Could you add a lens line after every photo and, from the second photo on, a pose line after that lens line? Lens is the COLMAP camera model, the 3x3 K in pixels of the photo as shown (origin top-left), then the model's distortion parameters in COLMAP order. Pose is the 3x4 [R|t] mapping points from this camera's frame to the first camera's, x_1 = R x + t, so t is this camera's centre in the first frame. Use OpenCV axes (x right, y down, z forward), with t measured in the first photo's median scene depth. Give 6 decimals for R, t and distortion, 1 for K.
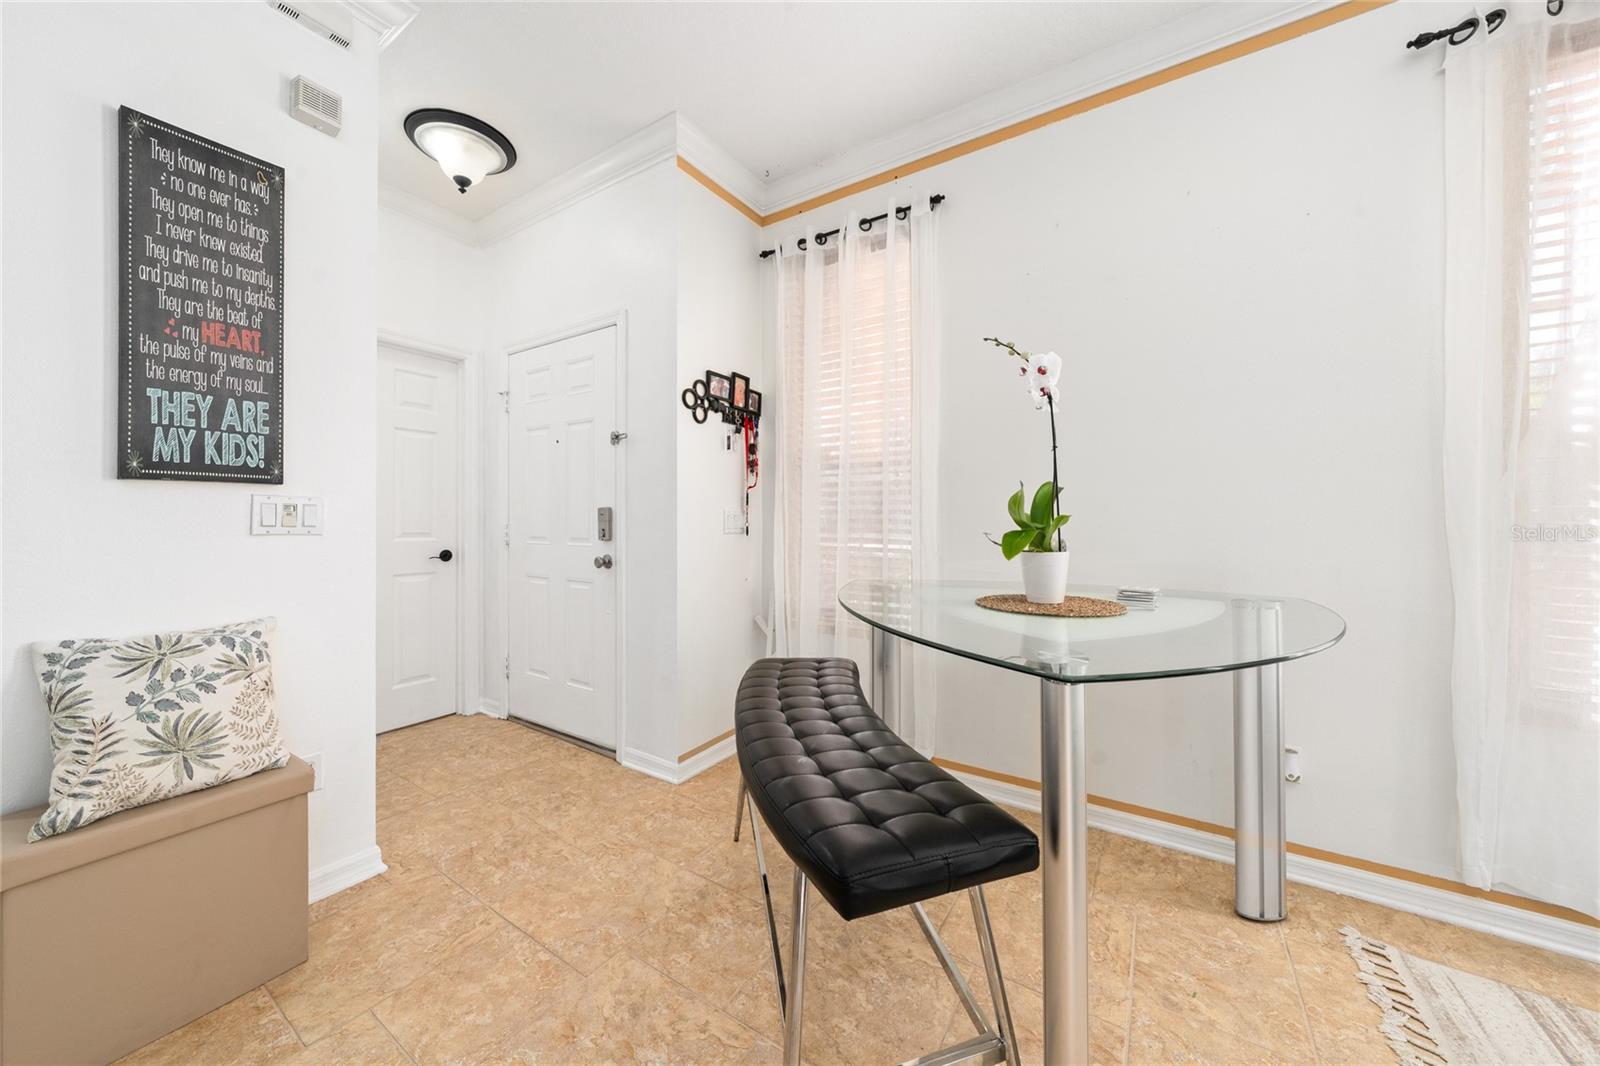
lens RADIAL K [[550.9, 0, 780.9], [0, 550.9, 519.3], [0, 0, 1]] dist [-0.001426, -0.000537]
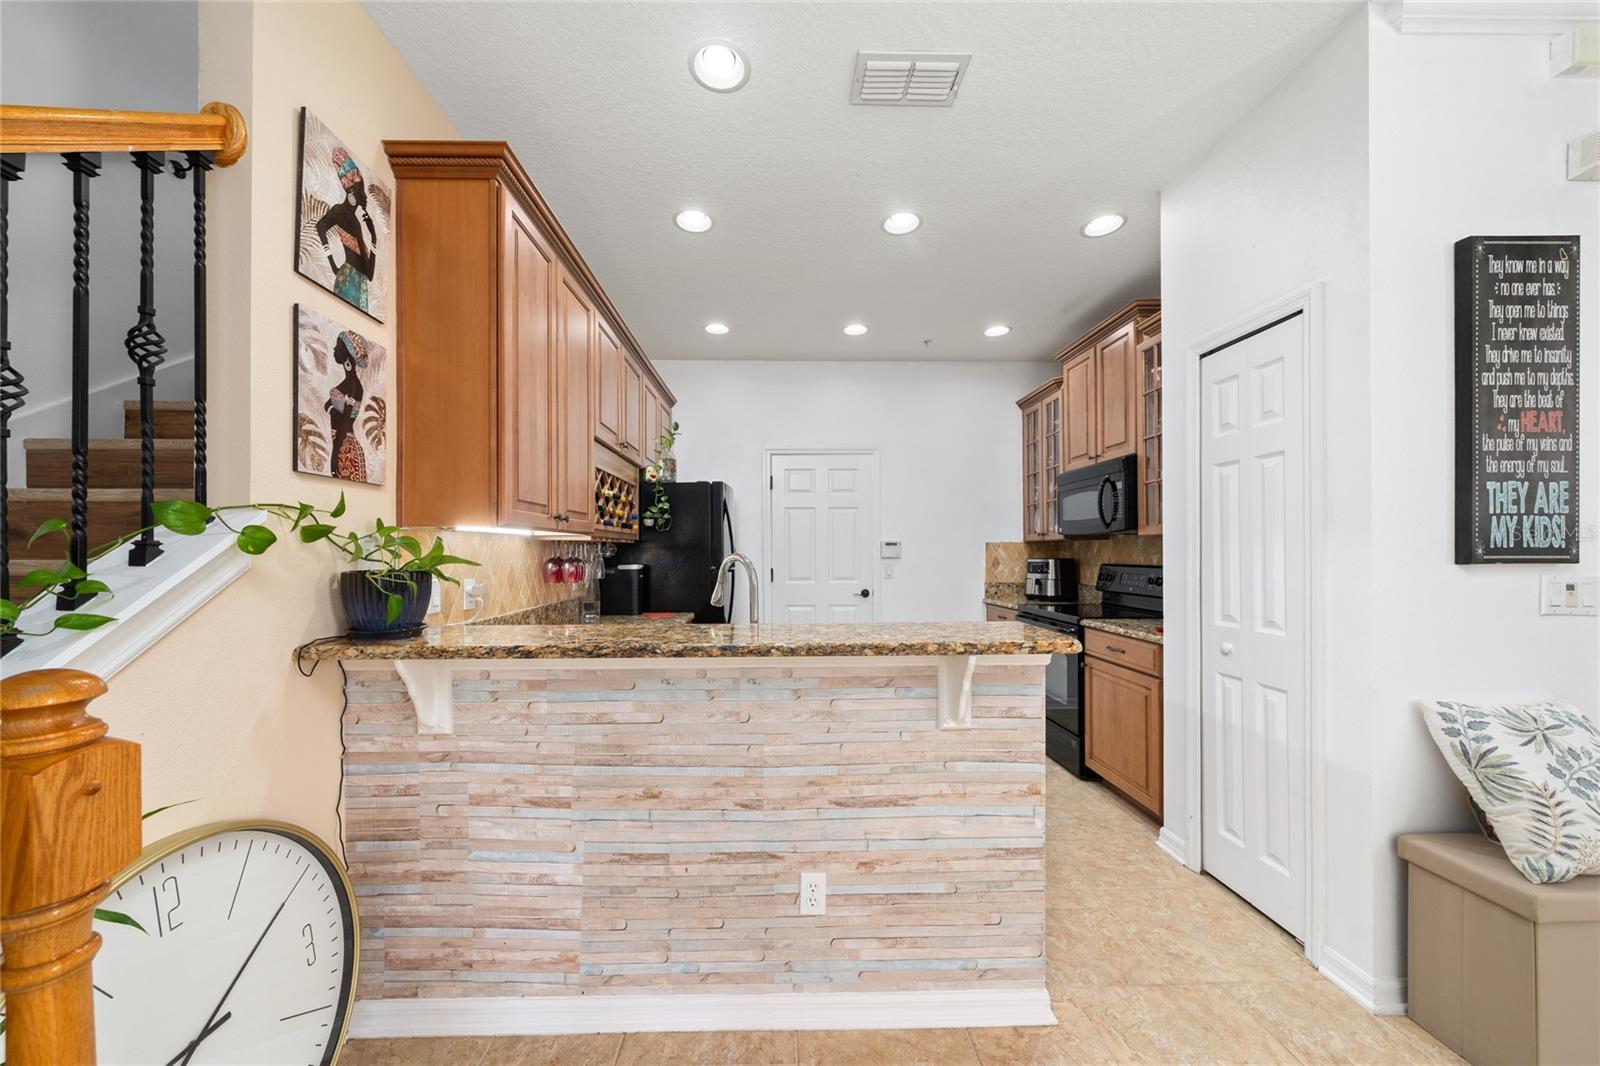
lens RADIAL K [[550.9, 0, 786.3], [0, 550.9, 551.2], [0, 0, 1]] dist [-0.001426, -0.000537]
pose [[0.570694, -0.002880, -0.821158, -0.957063], [0.003330, 0.999994, -0.001192, -0.093823], [0.821156, -0.002054, 0.570700, -0.722276]]
